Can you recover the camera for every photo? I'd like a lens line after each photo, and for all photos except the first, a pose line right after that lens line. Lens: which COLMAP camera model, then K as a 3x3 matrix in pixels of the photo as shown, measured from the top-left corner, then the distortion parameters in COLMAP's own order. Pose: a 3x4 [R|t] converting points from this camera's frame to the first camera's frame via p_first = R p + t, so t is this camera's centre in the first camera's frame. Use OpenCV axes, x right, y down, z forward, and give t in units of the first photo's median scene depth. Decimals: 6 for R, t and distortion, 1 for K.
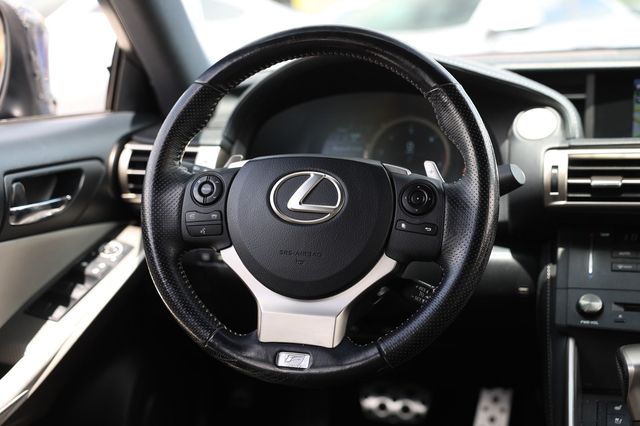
lens RADIAL K [[1015.4, 0, 318.0], [0, 1015.4, 210.3], [0, 0, 1]] dist [0.177774, 0.000000]
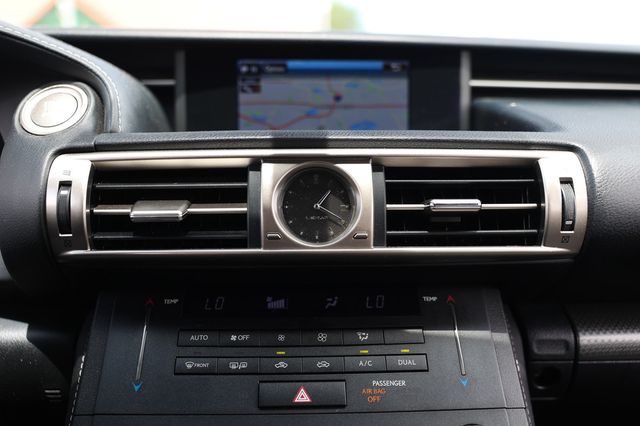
lens RADIAL K [[570.4, 0, 319.7], [0, 570.4, 207.1], [0, 0, 1]] dist [-0.028754, -0.002992]
pose [[0.951292, -0.030344, 0.306795, 0.267747], [0.027687, 0.999532, 0.013008, -0.031191], [-0.307046, -0.003880, 0.951687, 0.688247]]
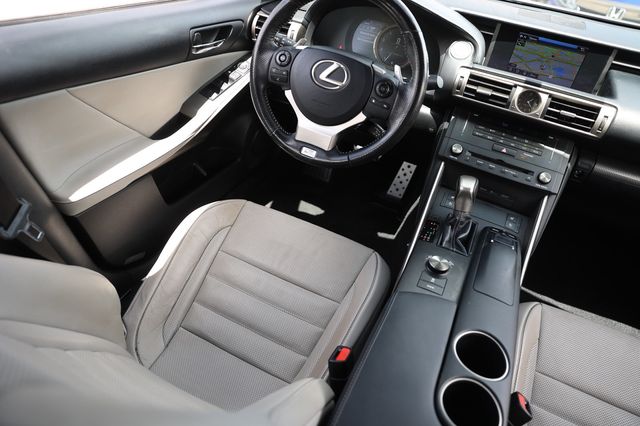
lens RADIAL K [[442.2, 0, 312.1], [0, 442.2, 222.9], [0, 0, 1]] dist [-0.100861, 0.068044]
pose [[0.975394, 0.215881, -0.044738, 0.049414], [-0.172527, 0.873752, 0.454744, -0.126902], [0.137261, -0.435836, 0.889498, 0.105575]]
